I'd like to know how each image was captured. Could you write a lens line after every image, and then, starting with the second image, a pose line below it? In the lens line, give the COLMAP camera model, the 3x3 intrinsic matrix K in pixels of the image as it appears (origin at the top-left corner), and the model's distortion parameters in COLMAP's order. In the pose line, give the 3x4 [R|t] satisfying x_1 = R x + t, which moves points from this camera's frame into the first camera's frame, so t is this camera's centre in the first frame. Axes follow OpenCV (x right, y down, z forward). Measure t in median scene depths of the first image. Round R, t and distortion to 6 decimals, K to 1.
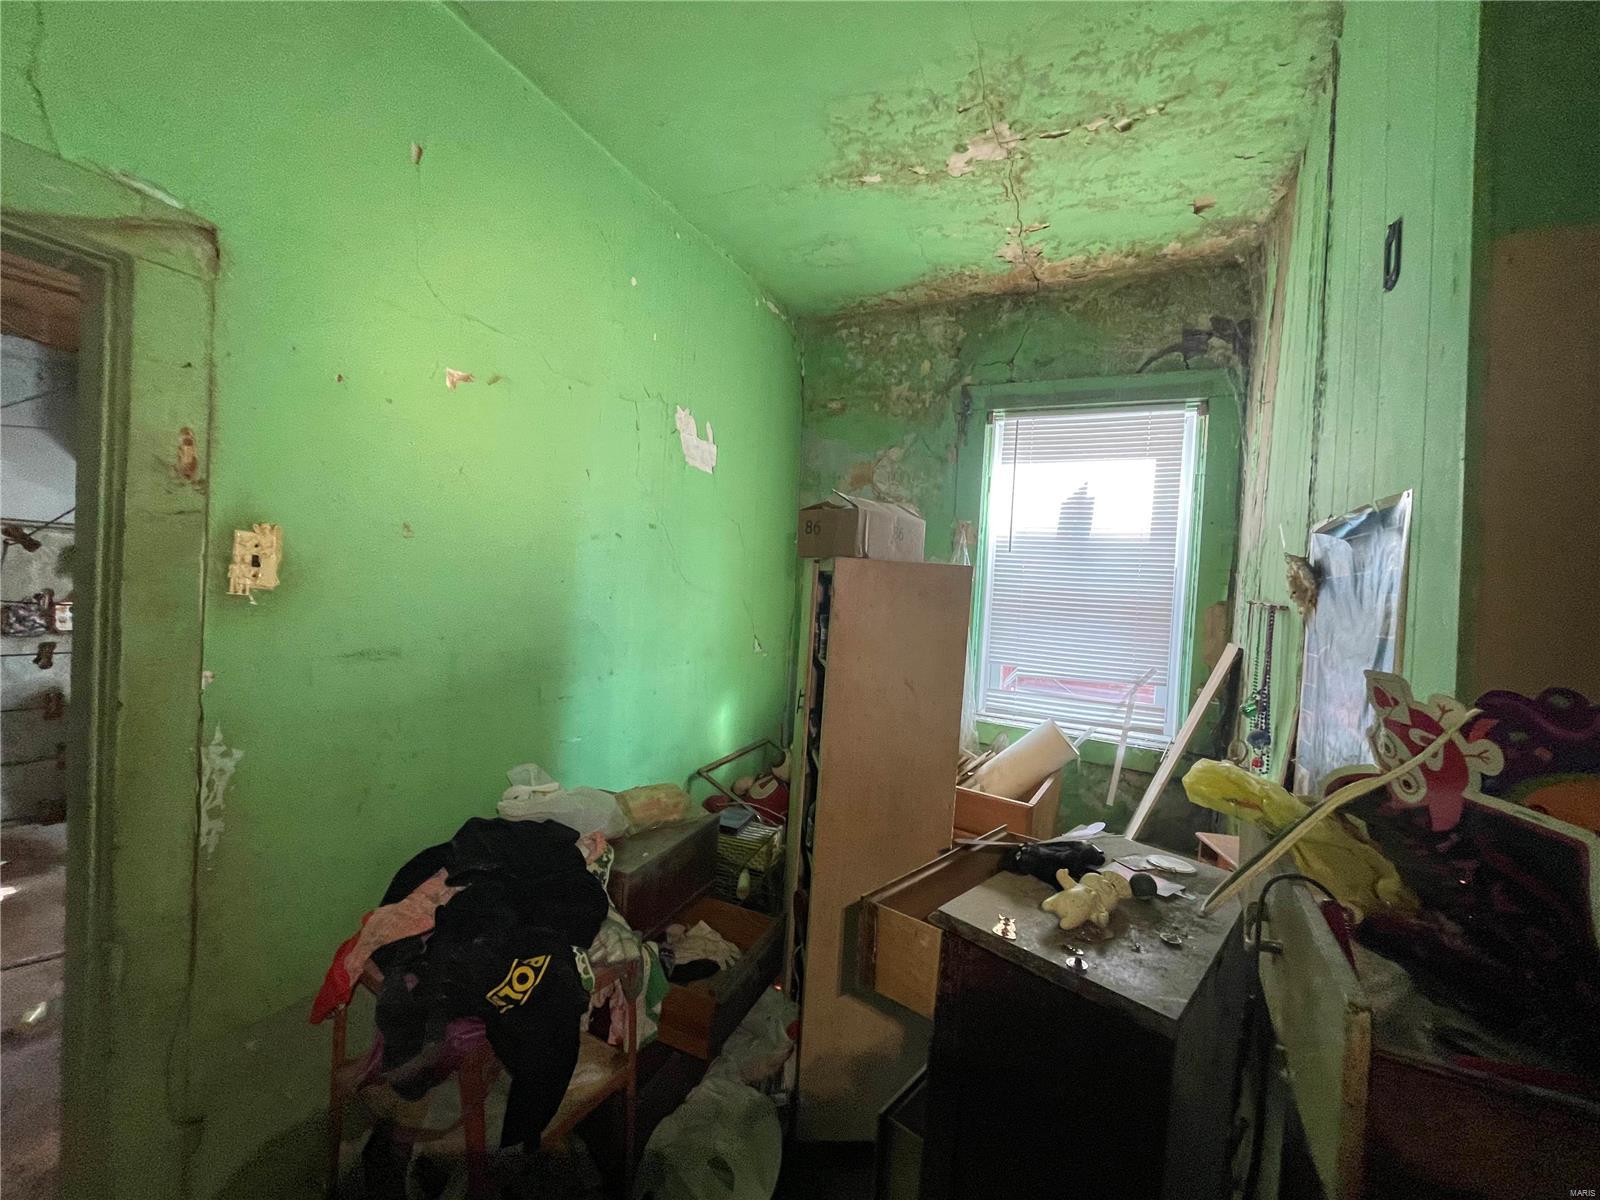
lens RADIAL K [[643.6, 0, 804.0], [0, 643.6, 599.5], [0, 0, 1]] dist [-0.002284, -0.000364]
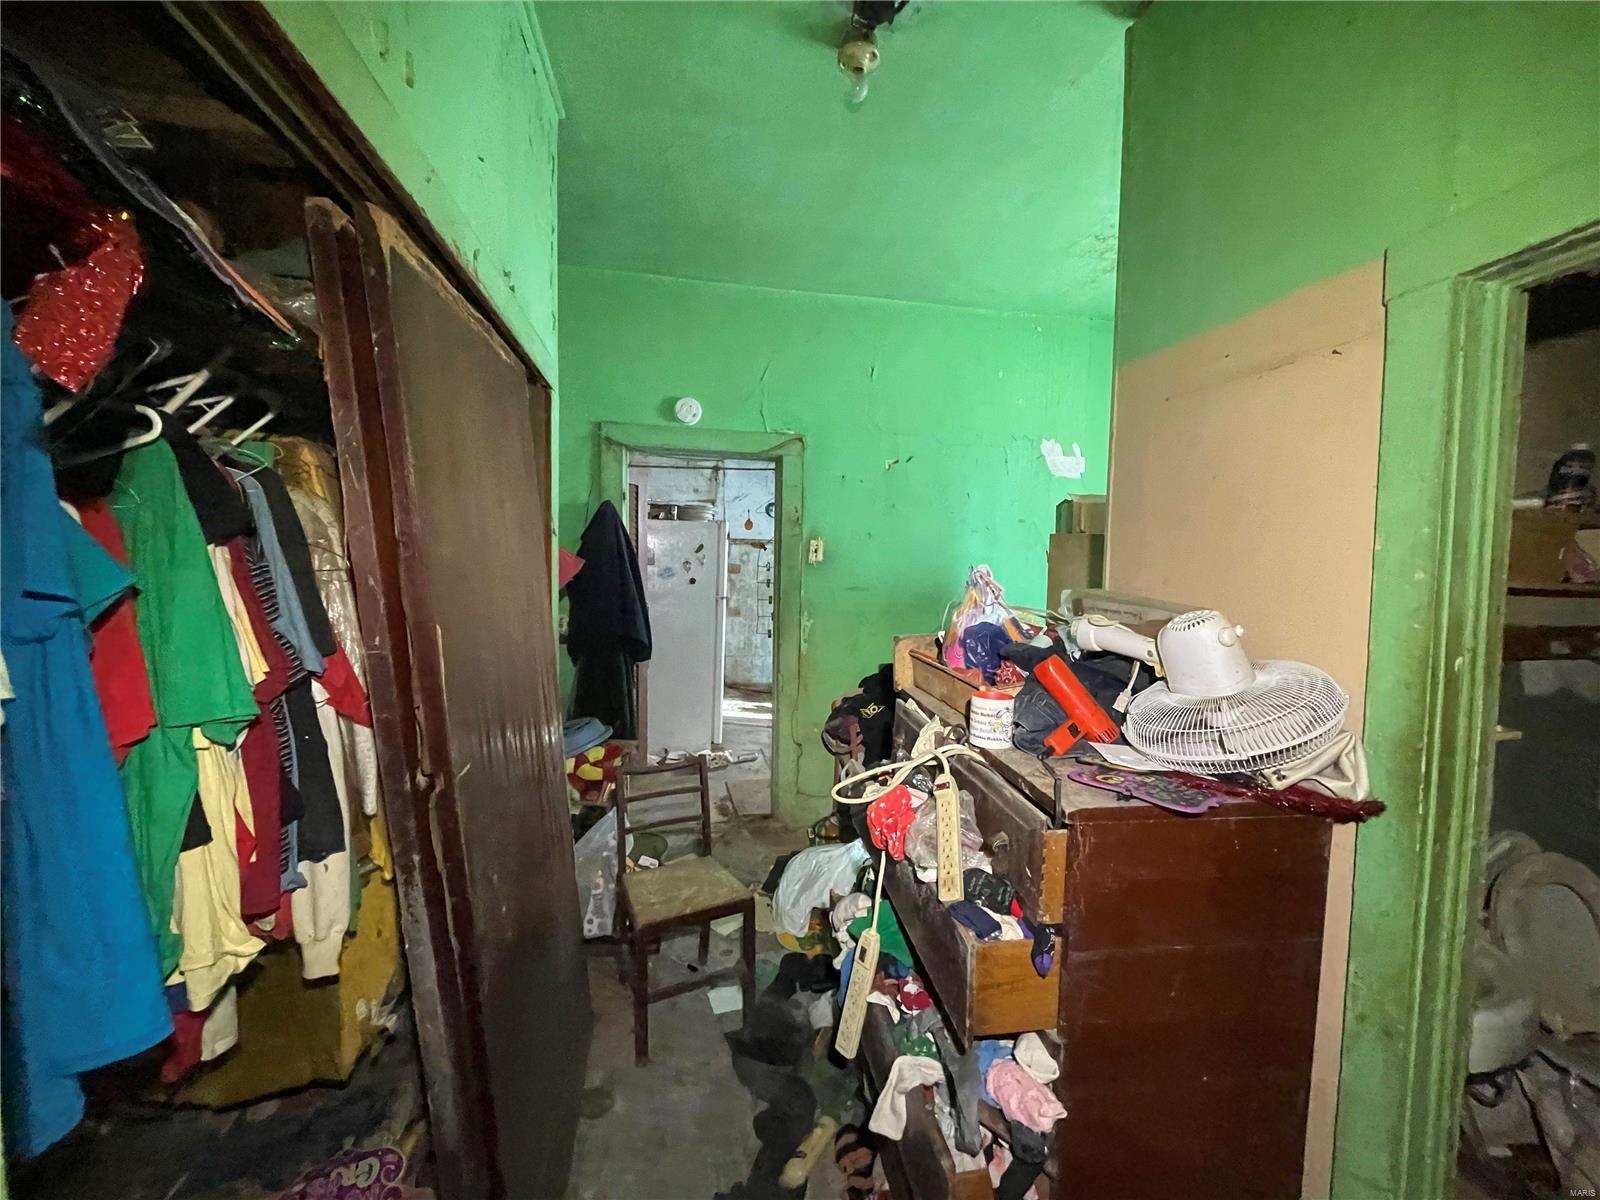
lens RADIAL K [[643.6, 0, 804.0], [0, 643.6, 599.5], [0, 0, 1]] dist [-0.002284, -0.000364]
pose [[0.578897, 0.007283, -0.815368, 1.389891], [-0.004424, 0.999973, 0.005791, 0.134467], [0.815389, 0.000255, 0.578914, -0.644825]]
